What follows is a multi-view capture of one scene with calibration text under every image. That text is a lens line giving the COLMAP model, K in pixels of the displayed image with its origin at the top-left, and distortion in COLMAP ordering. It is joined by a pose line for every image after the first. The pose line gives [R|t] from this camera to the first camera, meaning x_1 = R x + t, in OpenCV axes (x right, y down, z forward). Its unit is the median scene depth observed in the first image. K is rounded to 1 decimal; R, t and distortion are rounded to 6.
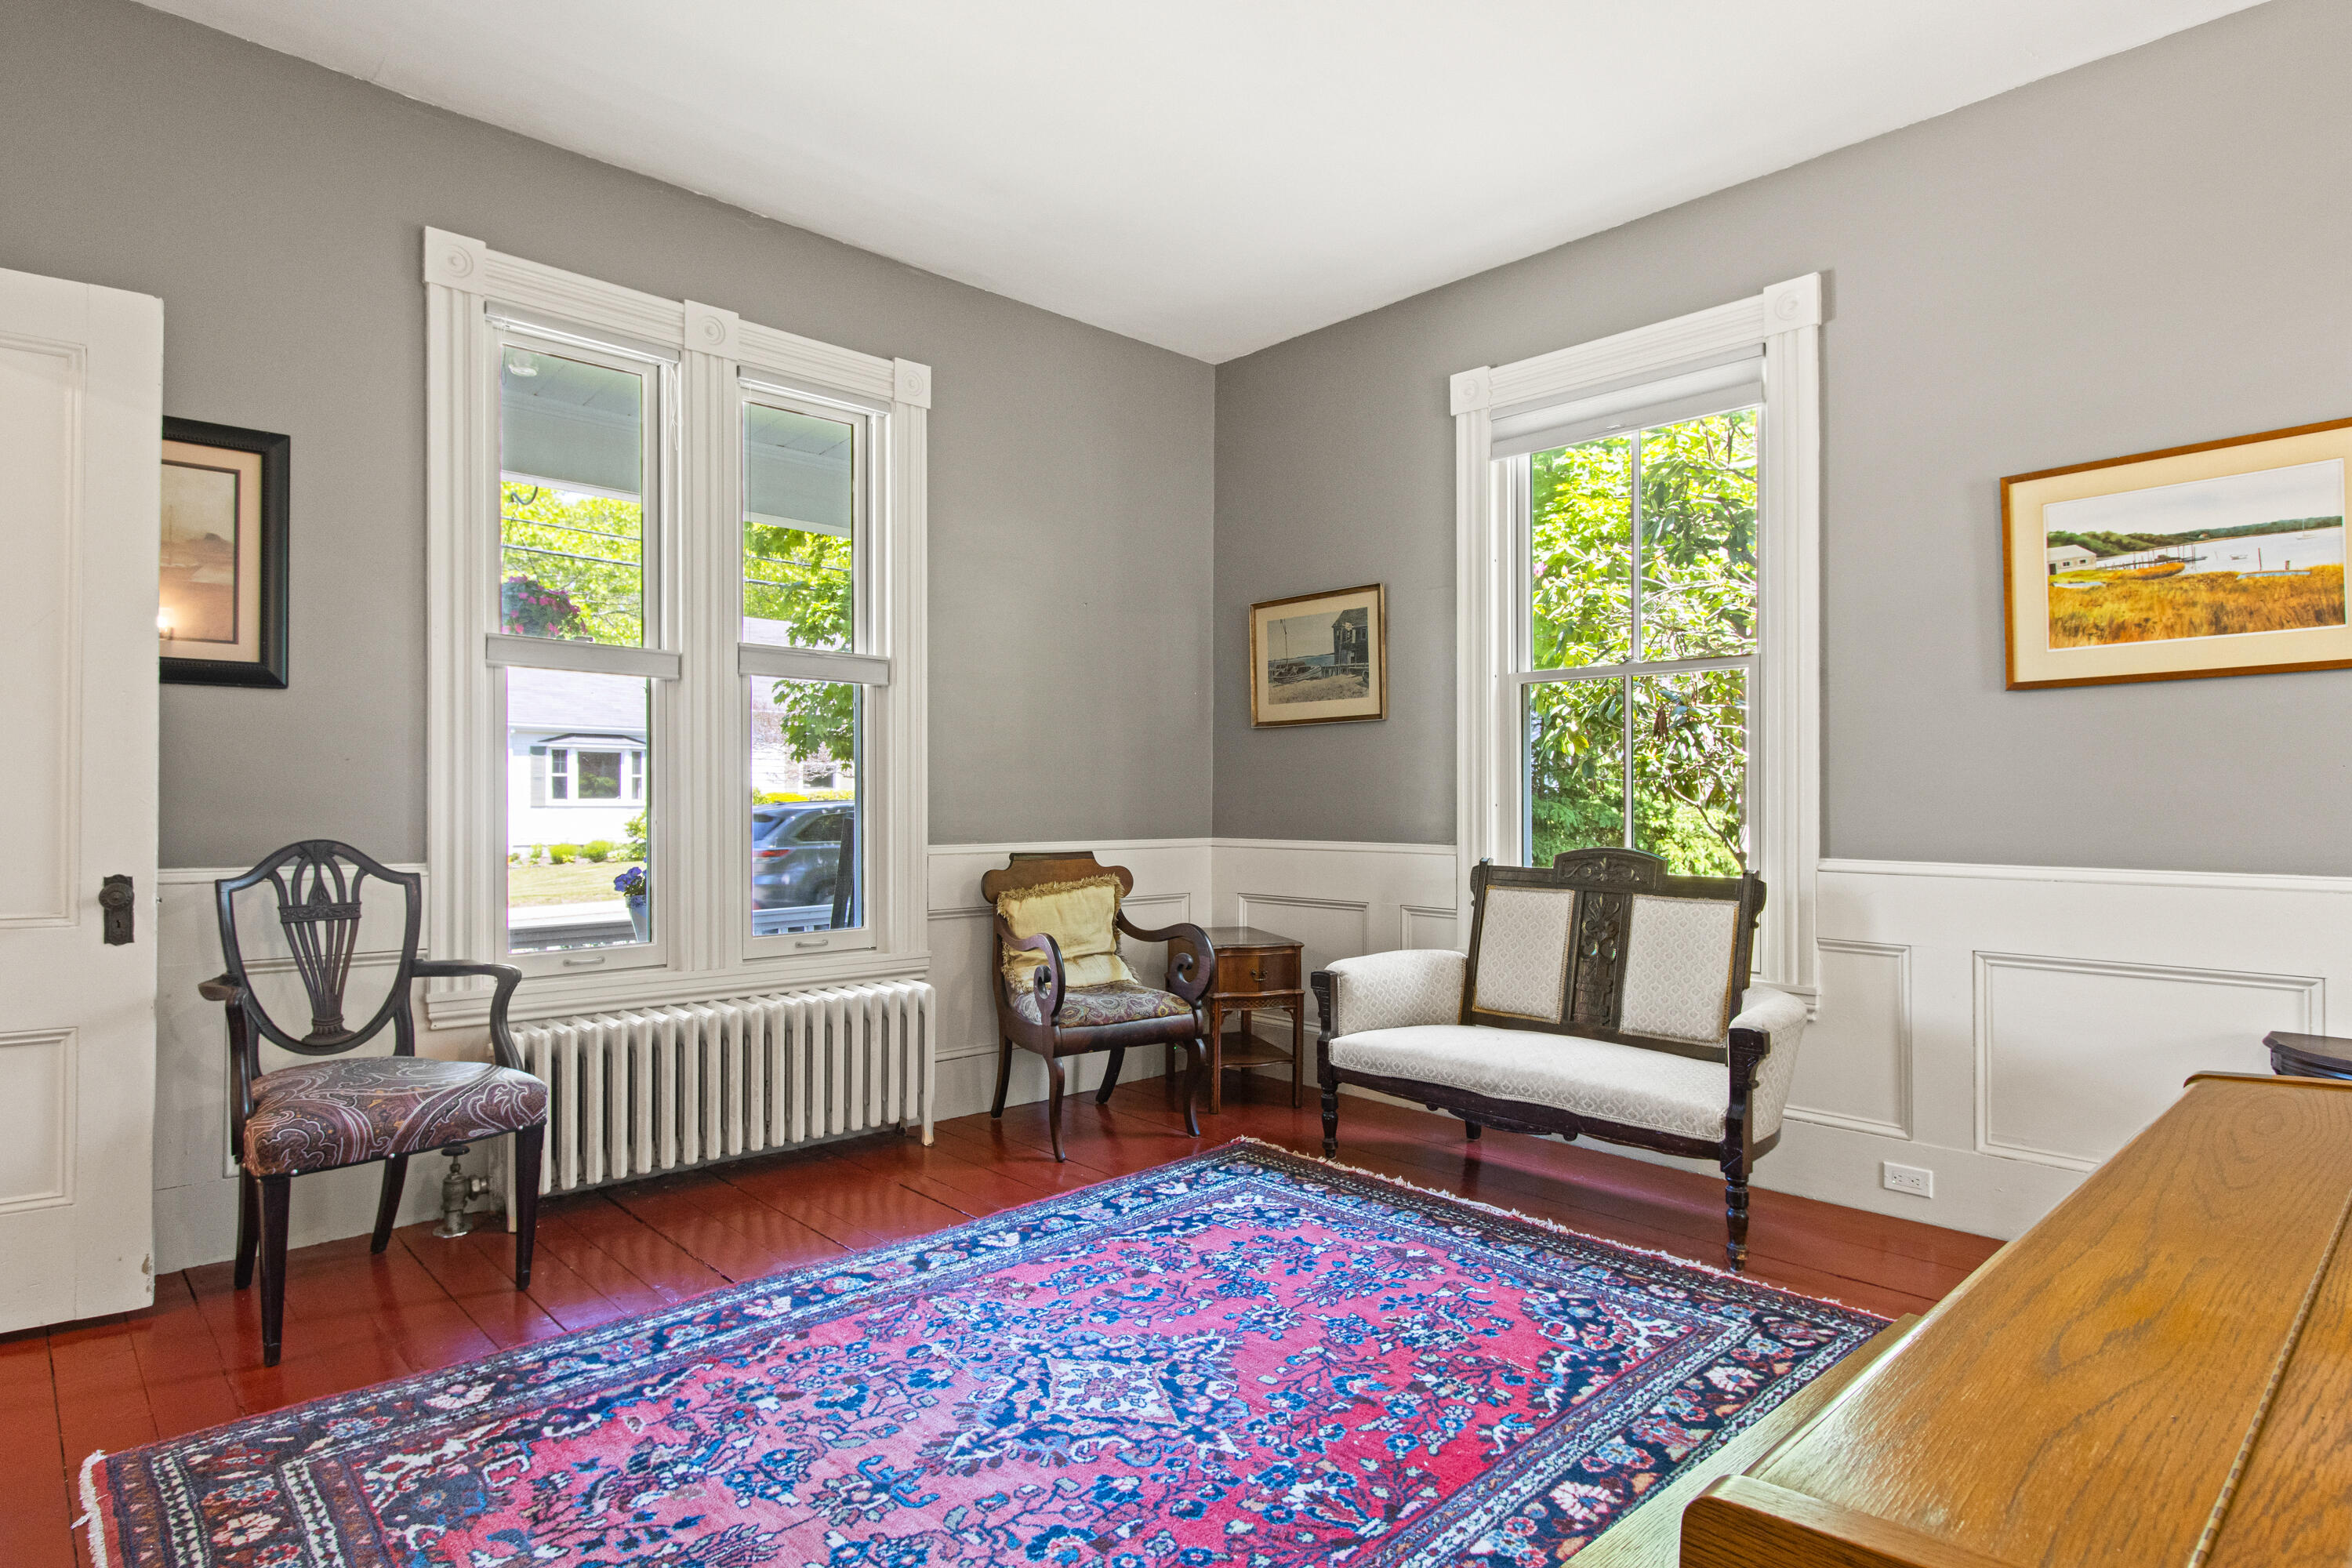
lens RADIAL K [[1253.6, 0, 1158.3], [0, 1253.6, 793.6], [0, 0, 1]] dist [0.027737, -0.025798]
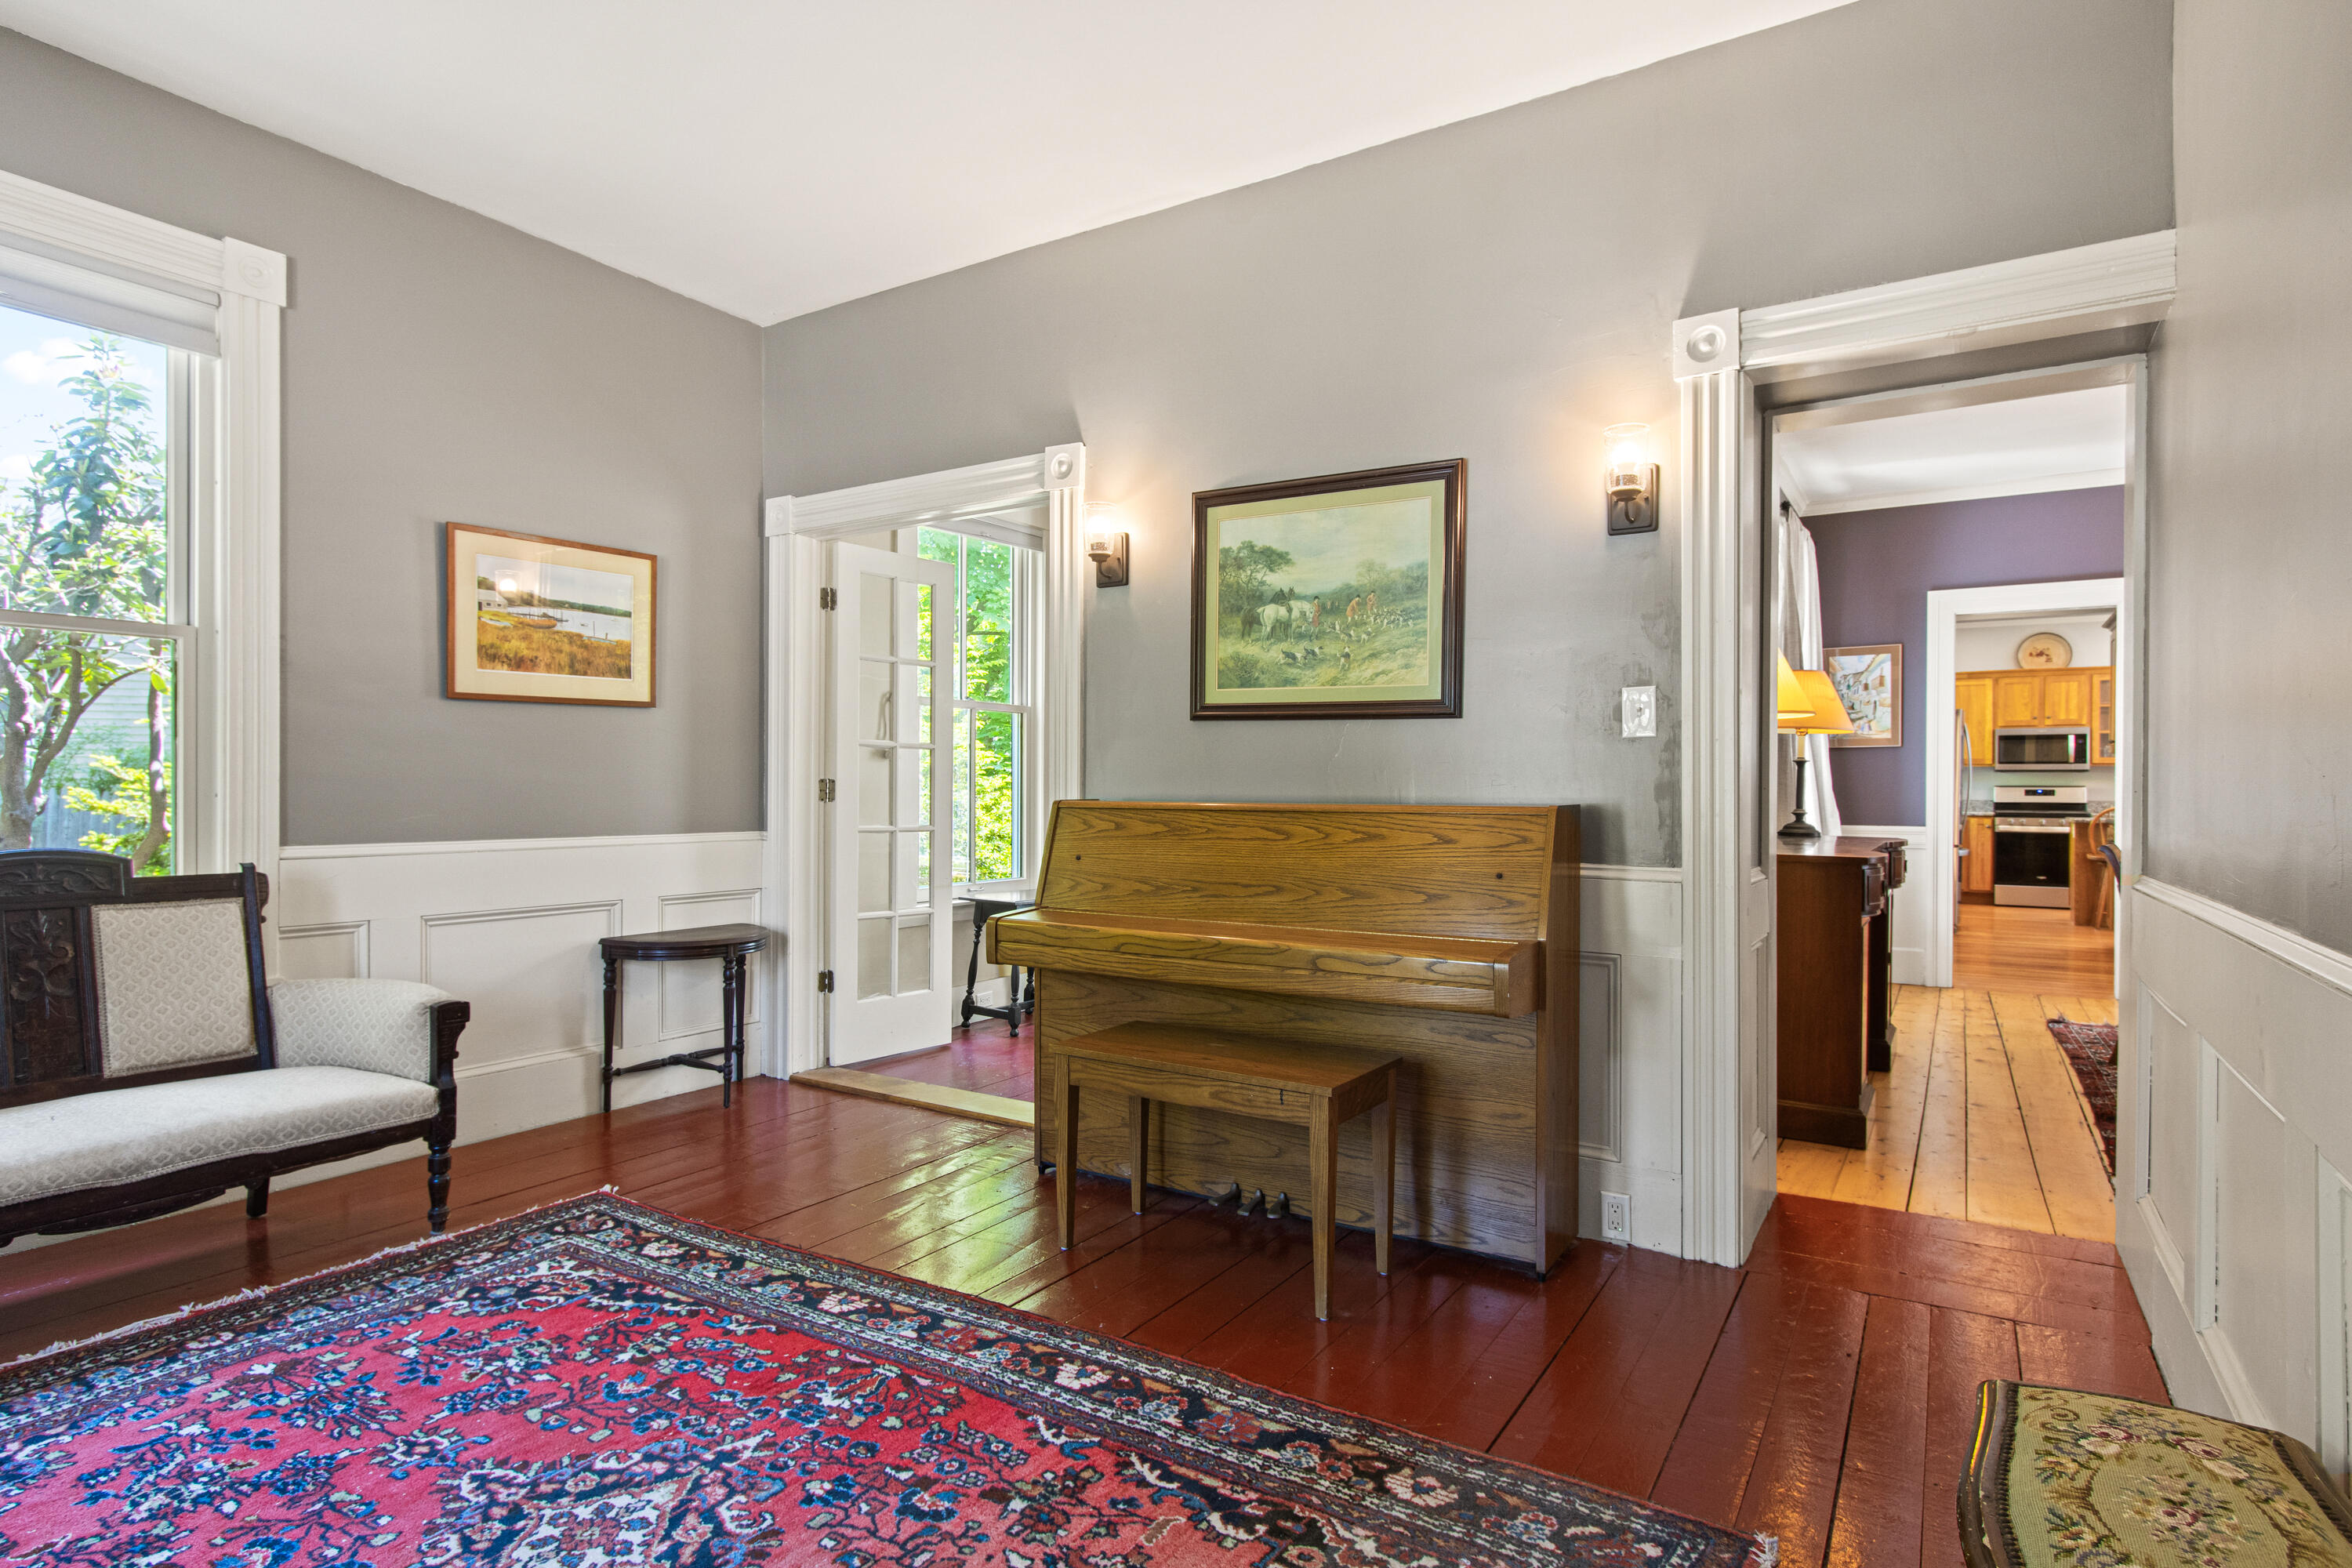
lens RADIAL K [[1253.6, 0, 1158.3], [0, 1253.6, 793.6], [0, 0, 1]] dist [0.027737, -0.025798]
pose [[-0.254155, -0.007629, 0.967133, -0.787493], [-0.008609, 0.999947, 0.005625, -0.002569], [-0.967125, -0.006897, -0.254207, 0.752544]]
